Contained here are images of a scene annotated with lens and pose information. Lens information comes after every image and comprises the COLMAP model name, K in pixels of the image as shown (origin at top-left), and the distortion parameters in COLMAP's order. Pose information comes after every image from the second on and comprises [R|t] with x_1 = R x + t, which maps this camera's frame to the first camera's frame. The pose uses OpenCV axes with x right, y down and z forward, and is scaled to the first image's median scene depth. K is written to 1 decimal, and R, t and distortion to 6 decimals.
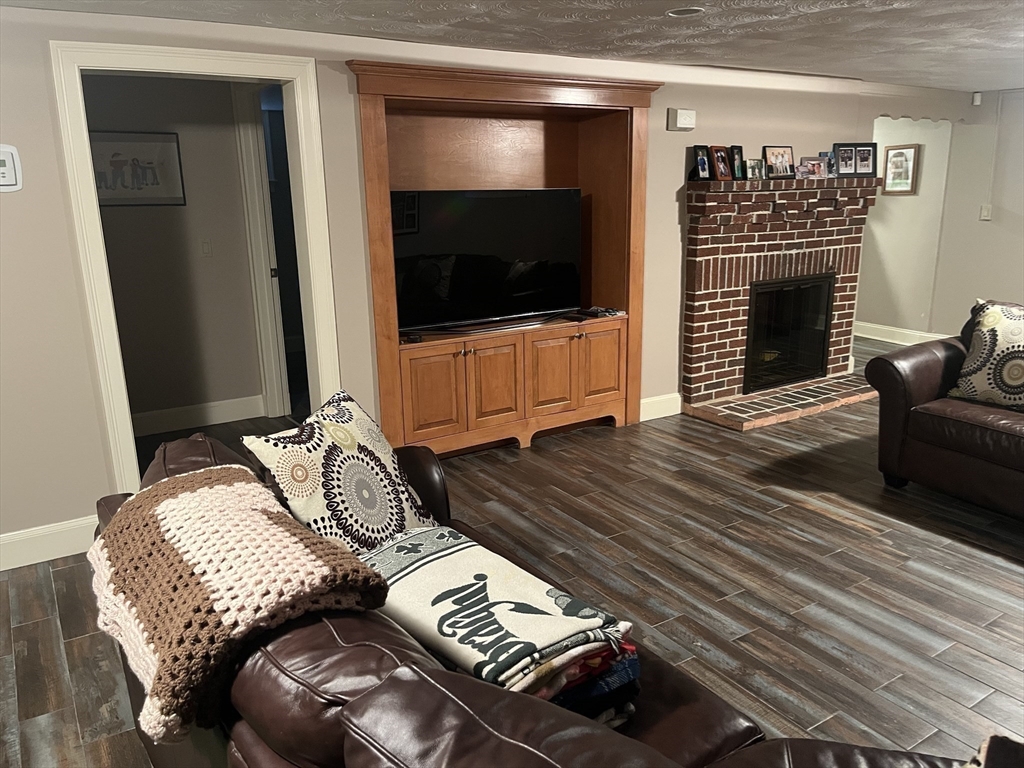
lens RADIAL K [[771.3, 0, 512.2], [0, 771.3, 383.5], [0, 0, 1]] dist [0.048127, -0.060551]
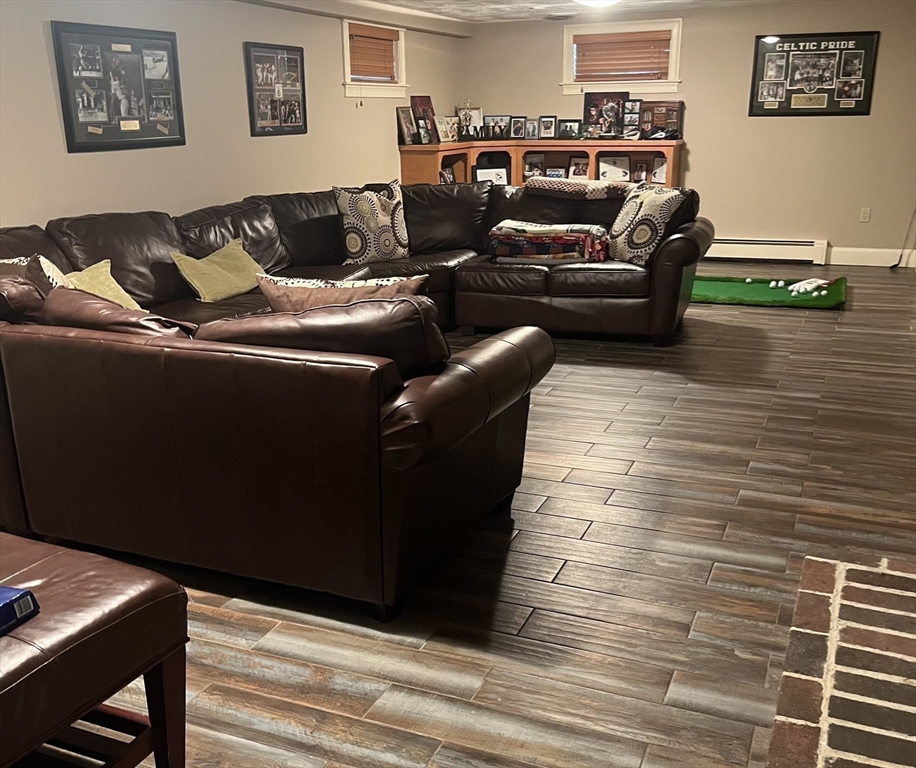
lens RADIAL K [[910.6, 0, 457.7], [0, 910.6, 384.8], [0, 0, 1]] dist [-0.018061, 0.000000]
pose [[-0.822574, 0.187985, -0.536687, 0.739096], [-0.113692, 0.870358, 0.479114, -0.277319], [0.557176, 0.455124, -0.694562, 1.175314]]
